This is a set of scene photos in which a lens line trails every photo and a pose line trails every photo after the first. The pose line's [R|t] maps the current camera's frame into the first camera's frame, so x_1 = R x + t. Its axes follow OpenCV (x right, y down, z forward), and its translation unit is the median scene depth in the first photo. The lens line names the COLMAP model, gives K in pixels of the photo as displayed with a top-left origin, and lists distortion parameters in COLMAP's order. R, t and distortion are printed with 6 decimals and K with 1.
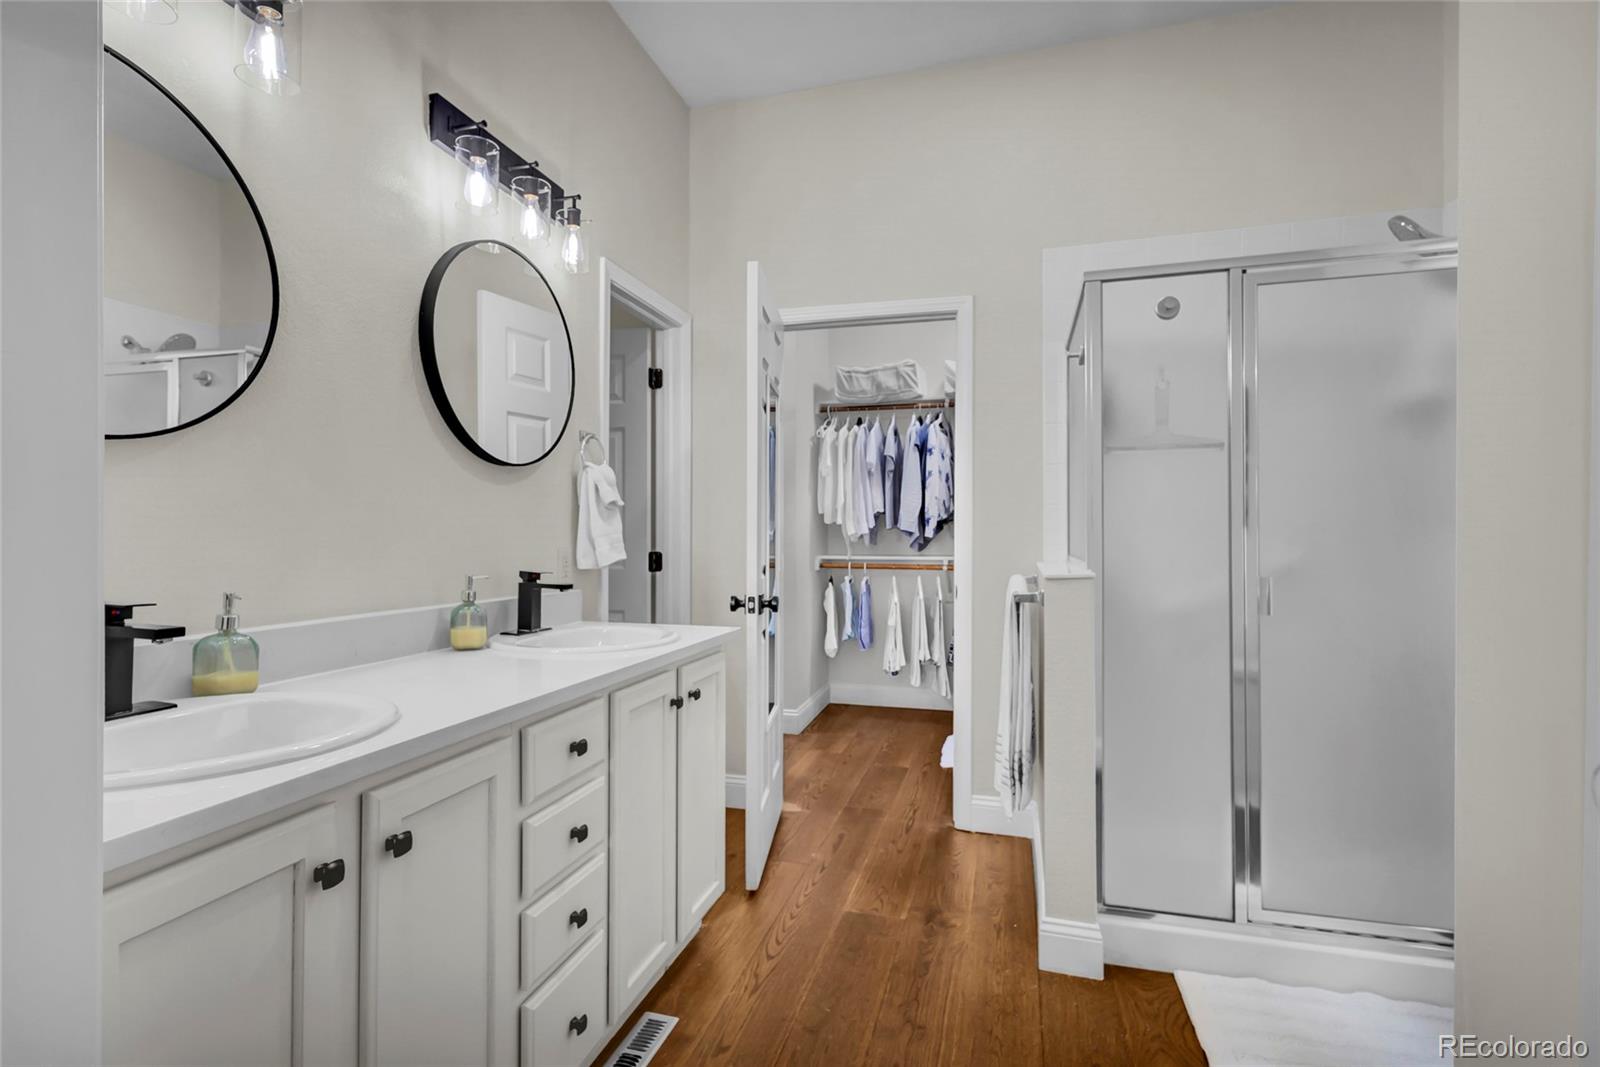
lens RADIAL K [[750.0, 0, 800.5], [0, 750.0, 531.2], [0, 0, 1]] dist [0.001423, -0.000030]
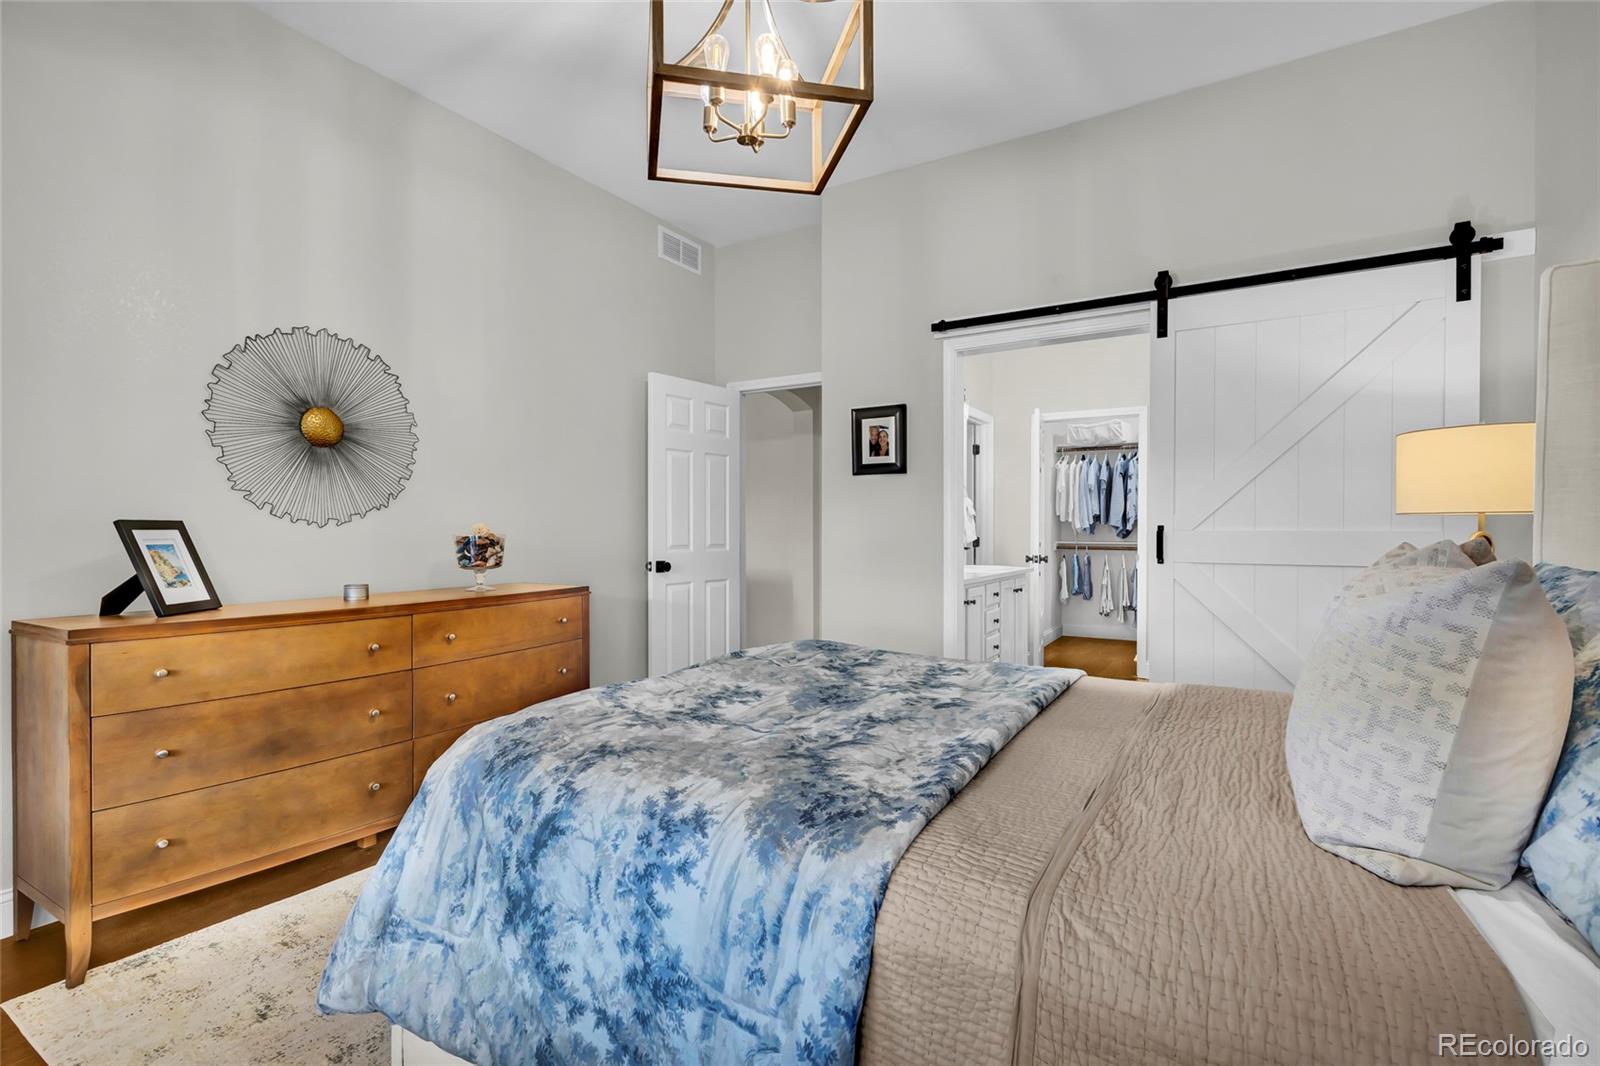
lens RADIAL K [[750.0, 0, 795.3], [0, 750.0, 530.2], [0, 0, 1]] dist [0.001423, -0.000030]
pose [[0.961830, 0.001693, -0.273641, -0.076447], [0.000834, 0.999958, 0.009118, -0.006167], [0.273645, -0.008999, 0.961789, -0.731923]]
